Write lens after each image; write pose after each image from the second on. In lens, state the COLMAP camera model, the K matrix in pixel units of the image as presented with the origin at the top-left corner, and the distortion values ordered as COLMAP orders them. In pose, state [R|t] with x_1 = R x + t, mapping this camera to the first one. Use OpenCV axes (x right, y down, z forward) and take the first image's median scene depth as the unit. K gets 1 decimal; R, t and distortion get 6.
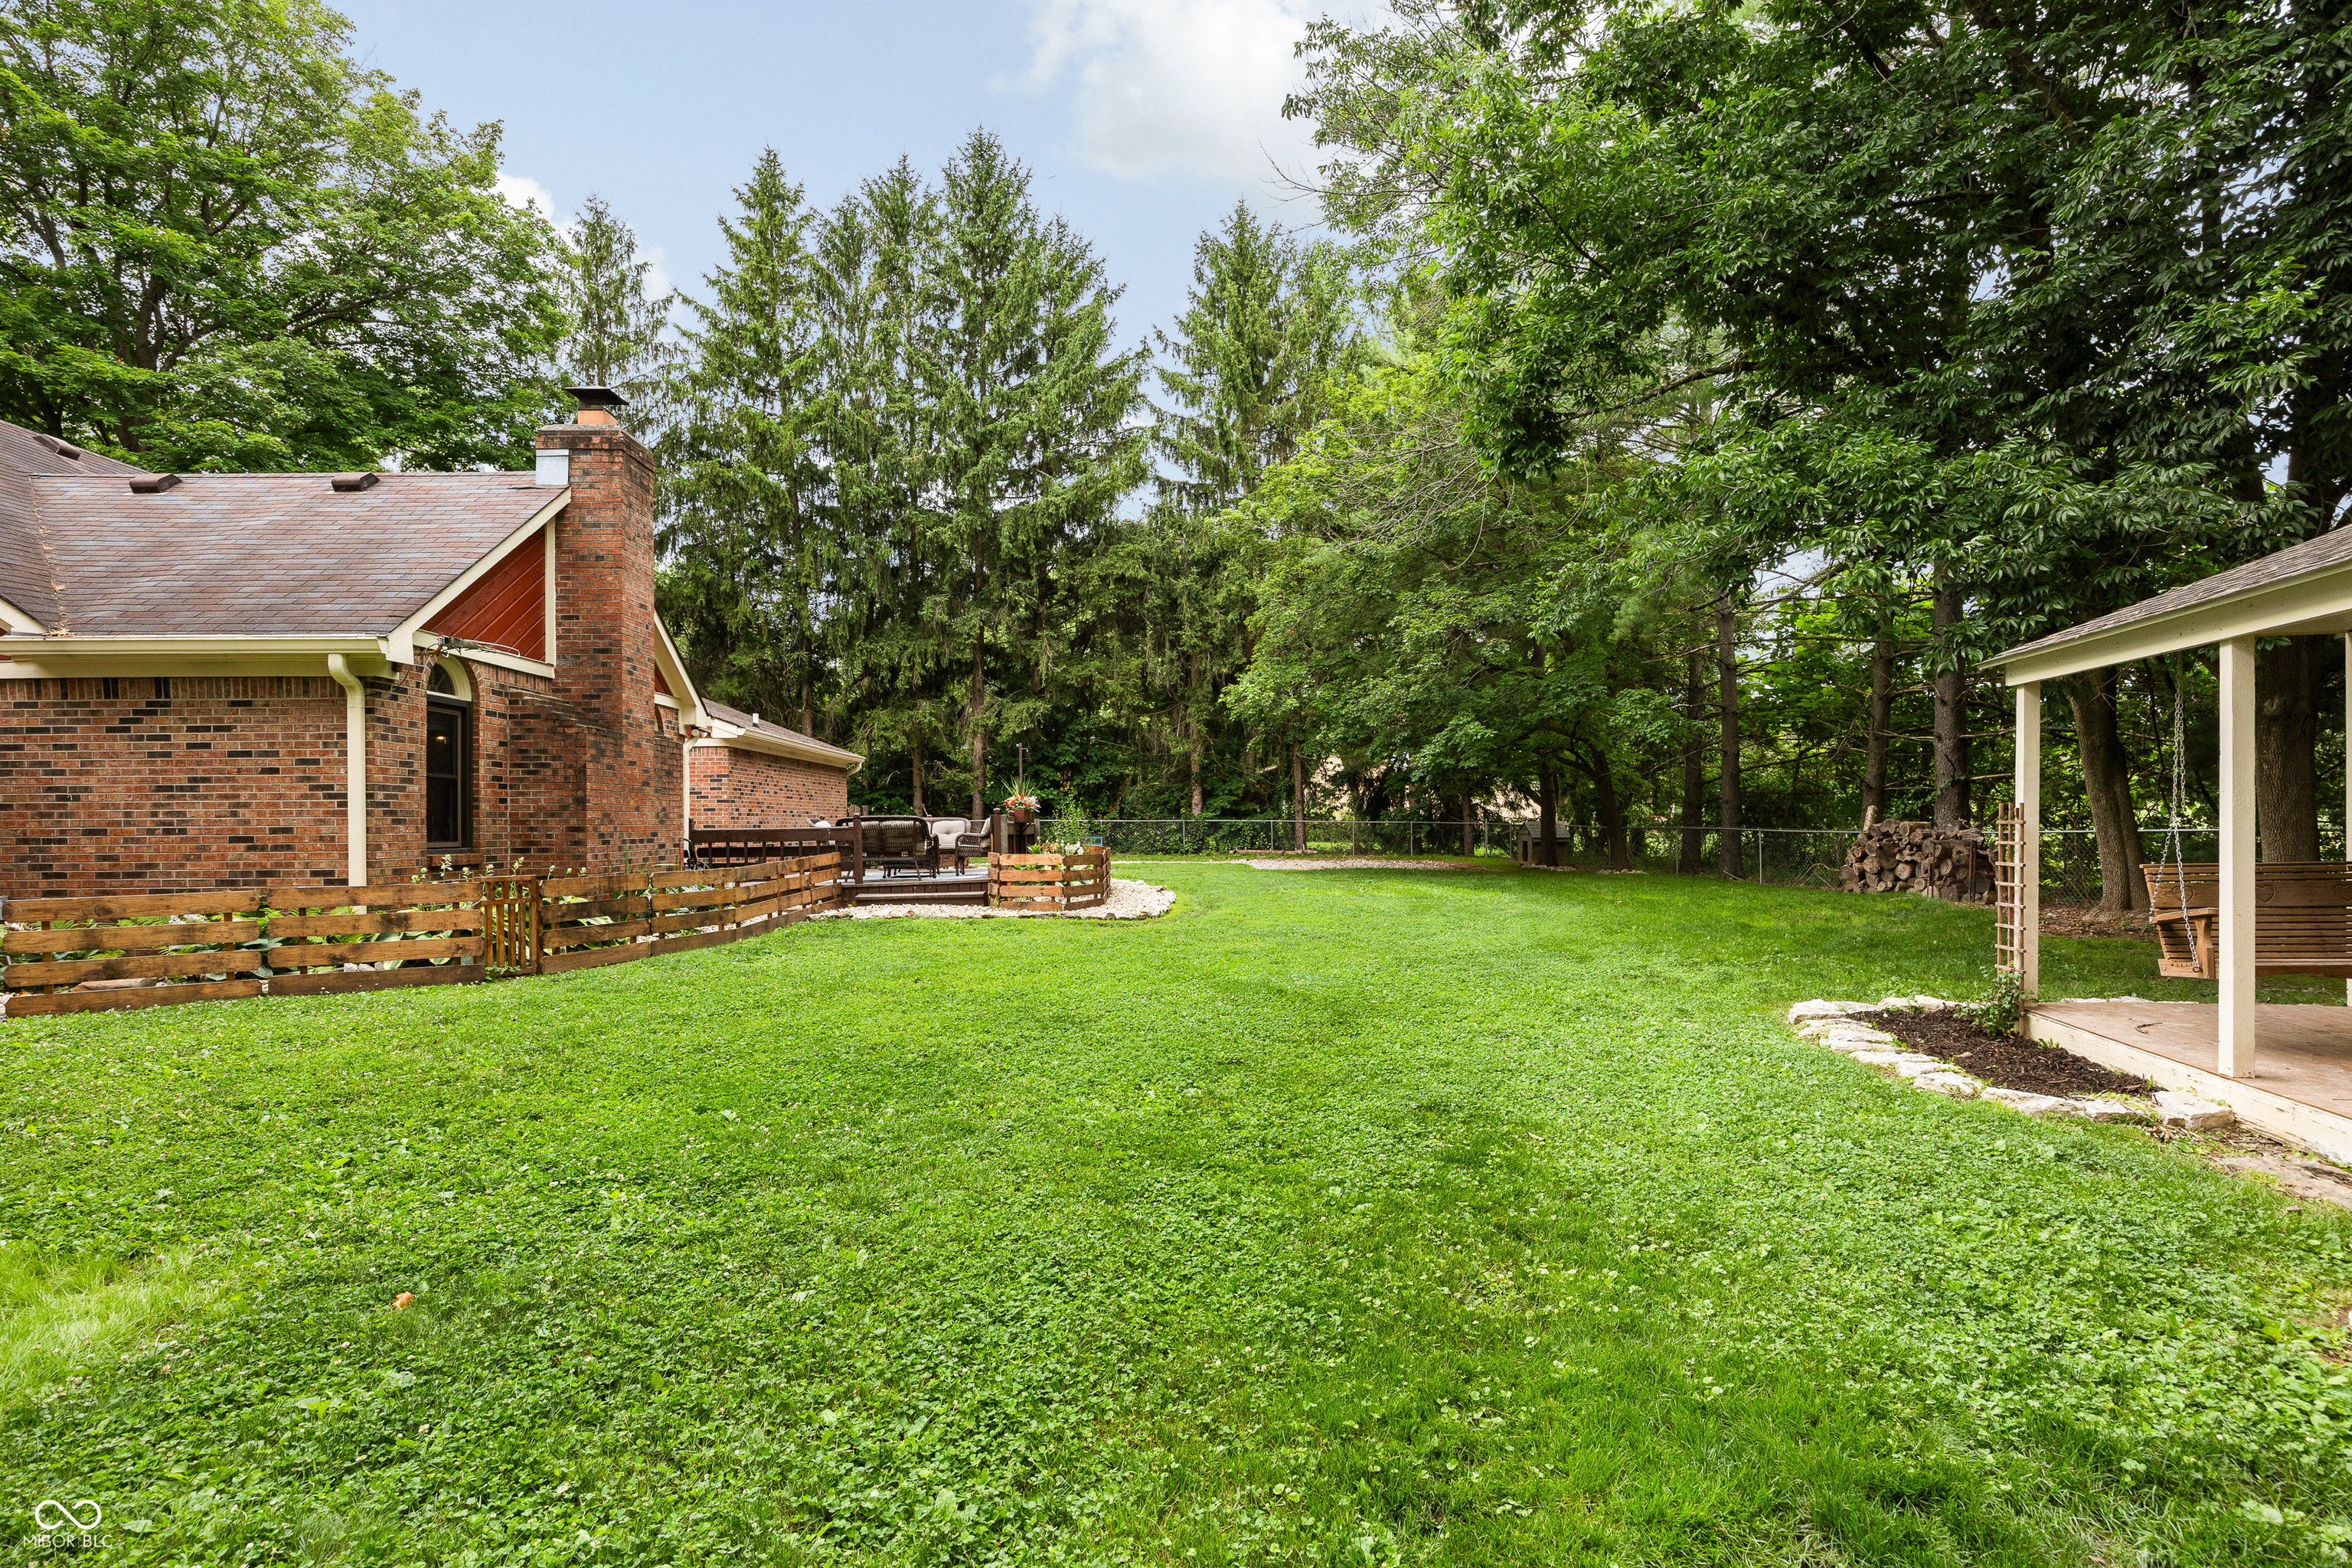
lens RADIAL K [[1169.5, 0, 1200.5], [0, 1169.5, 830.2], [0, 0, 1]] dist [-0.015340, 0.002546]
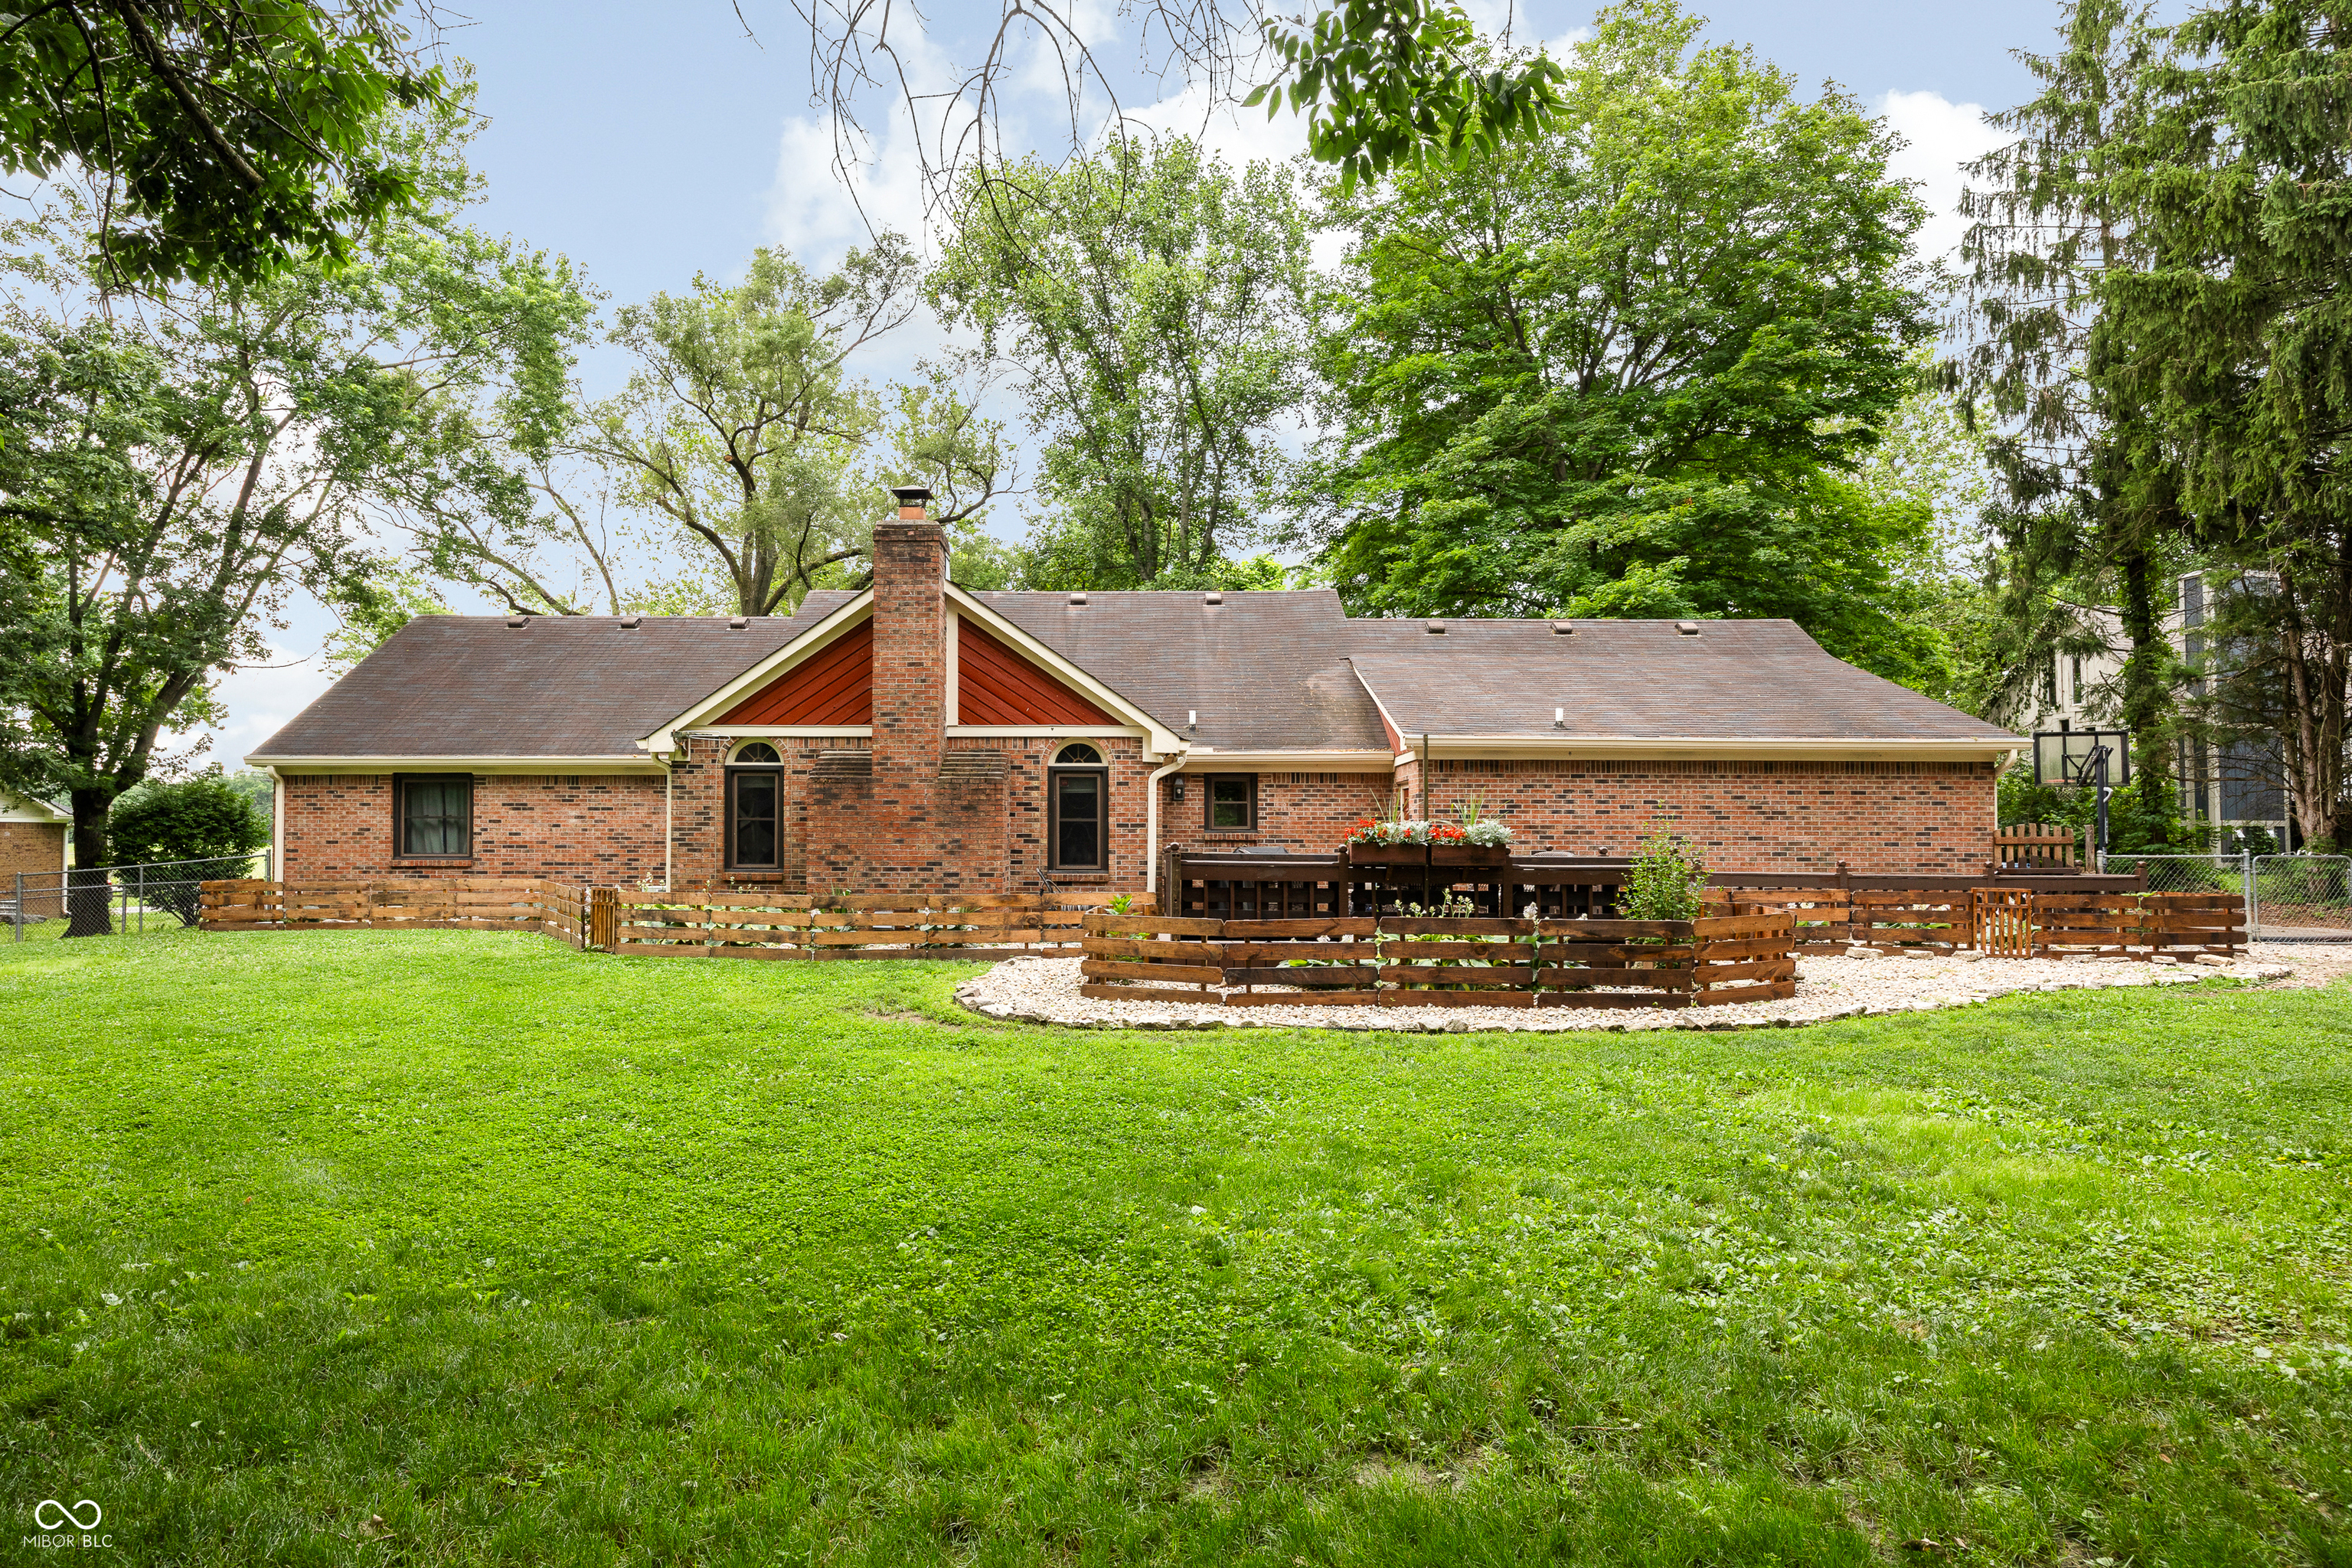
lens RADIAL K [[1298.6, 0, 1168.4], [0, 1298.6, 797.3], [0, 0, 1]] dist [0.011904, 0.001021]
pose [[-0.066377, -0.022808, -0.997534, 0.603431], [-0.011470, 0.999690, -0.022094, -0.027764], [0.997729, 0.009976, -0.066618, 1.033212]]
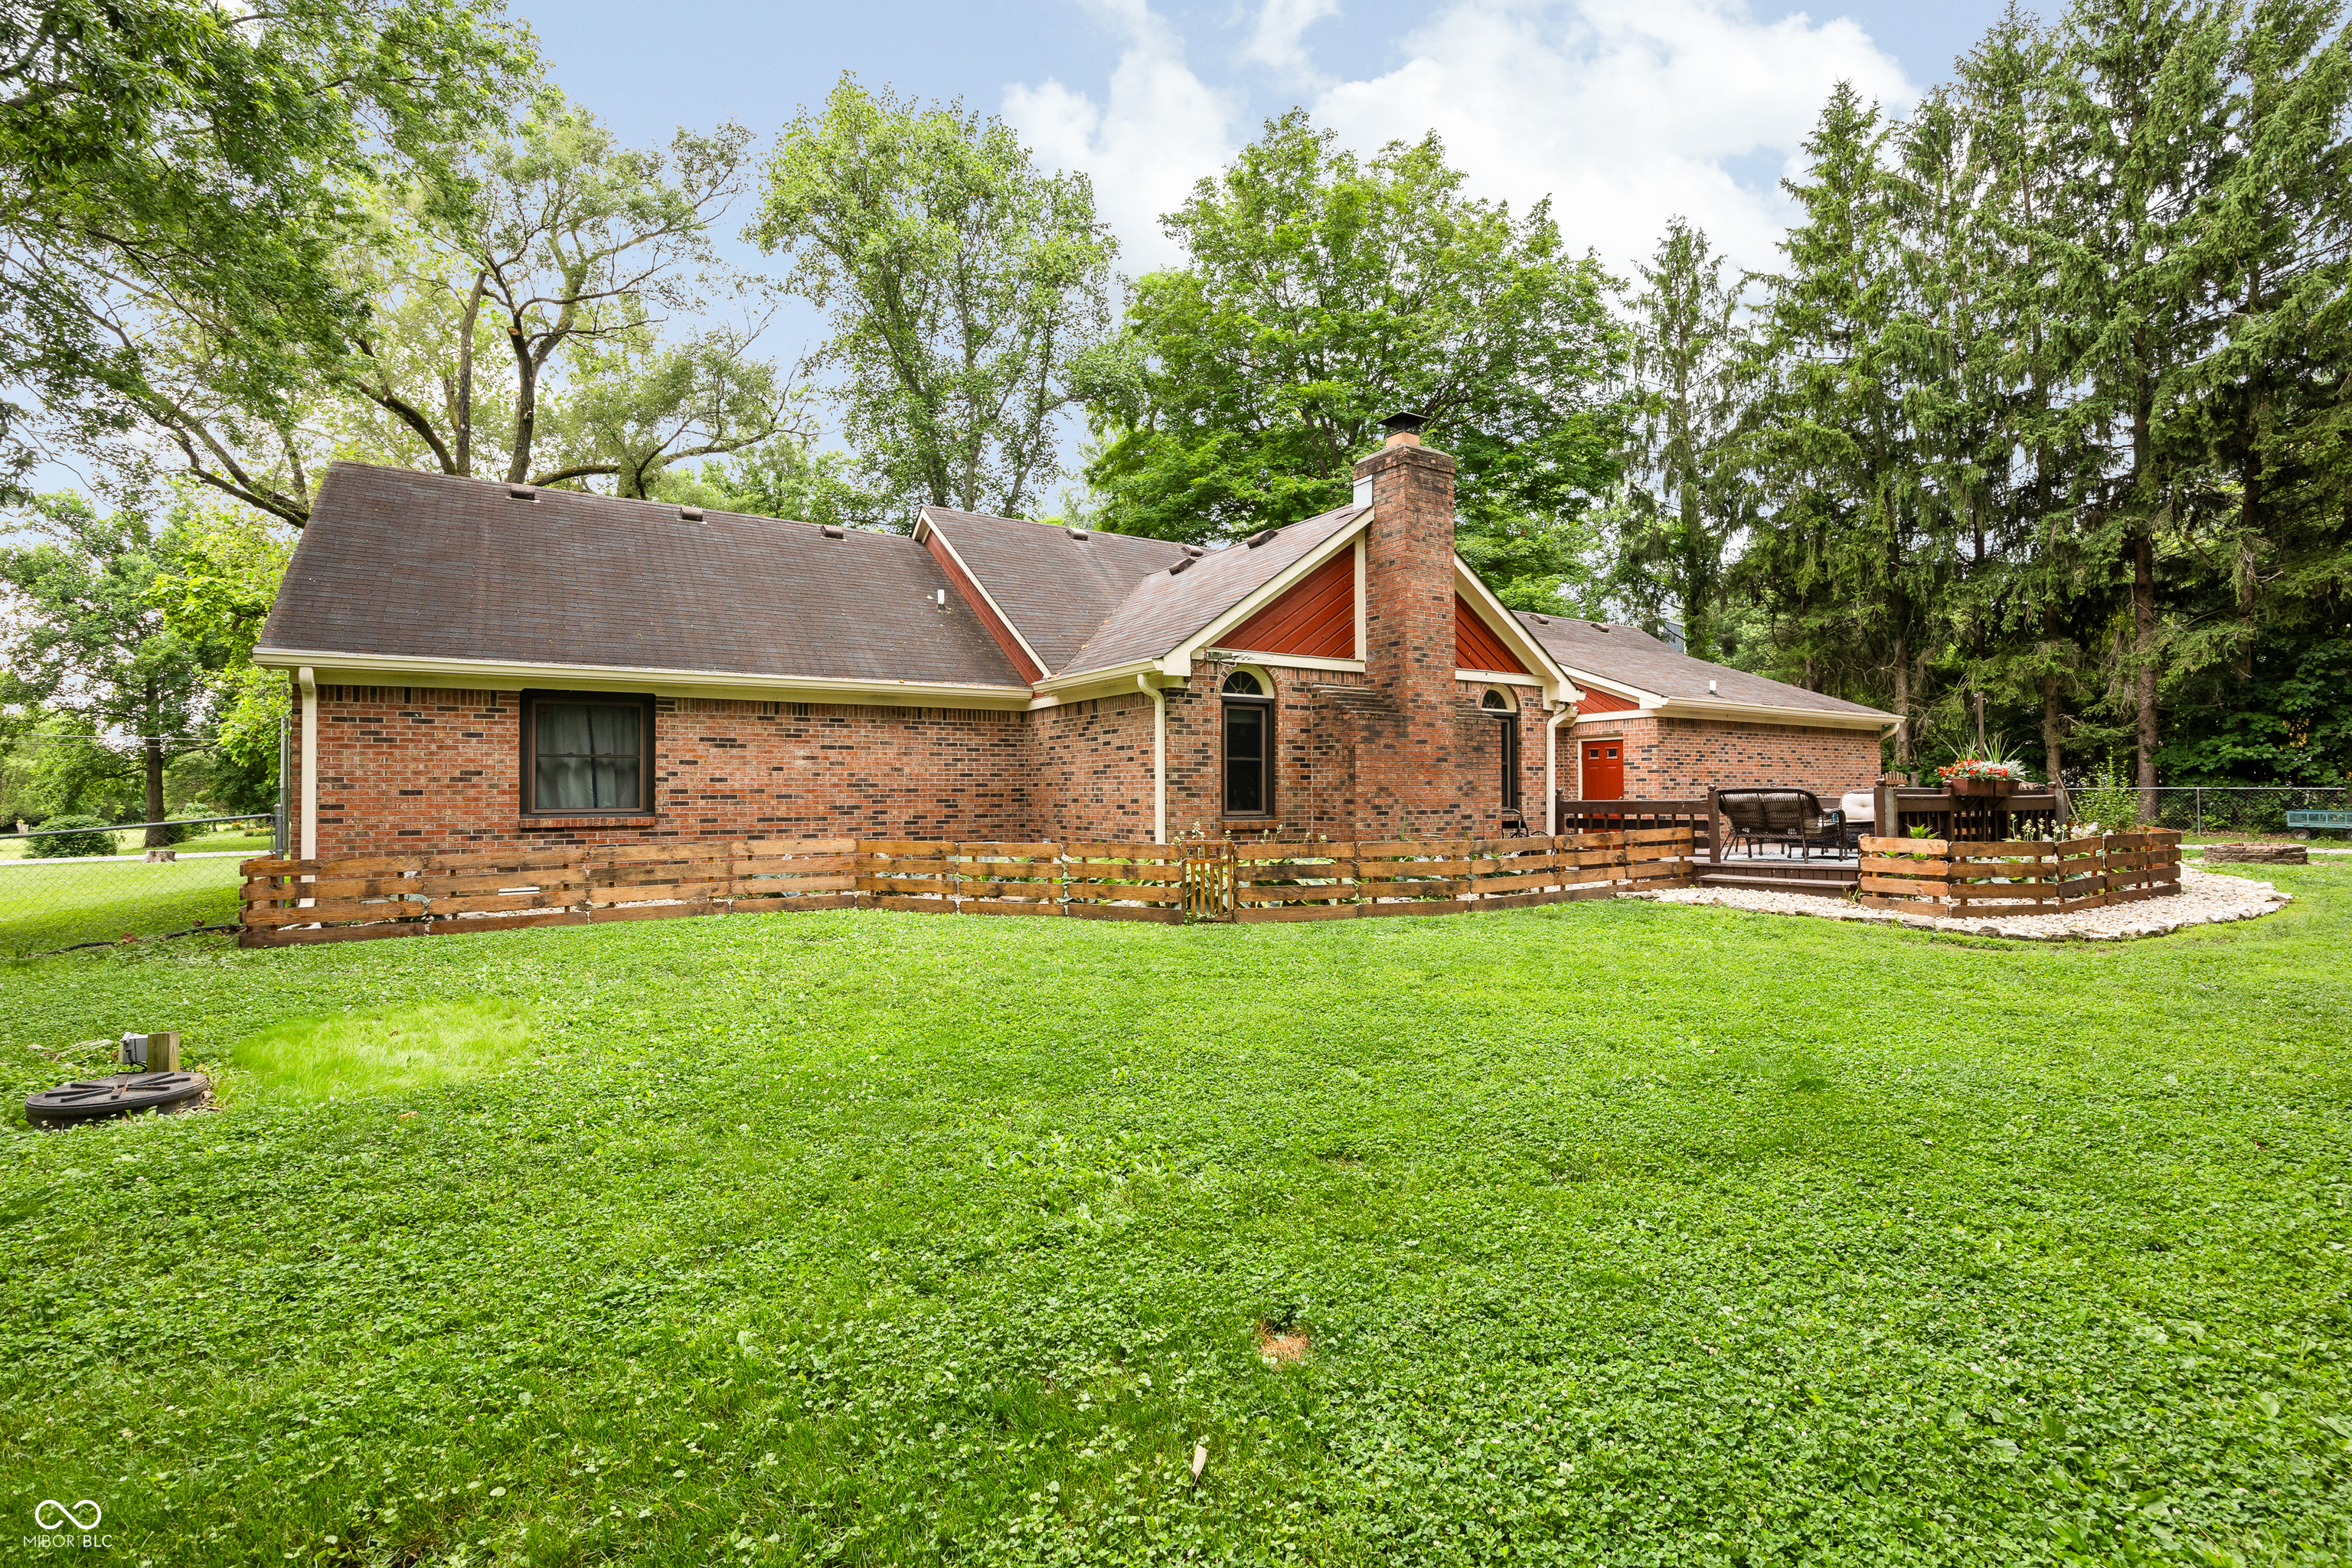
lens RADIAL K [[1062.7, 0, 1190.0], [0, 1062.7, 778.6], [0, 0, 1]] dist [-0.012534, -0.000028]
pose [[0.508477, -0.005635, -0.861057, 0.203897], [-0.006148, 0.999929, -0.010174, -0.008183], [0.861054, 0.010467, 0.508406, 0.225550]]
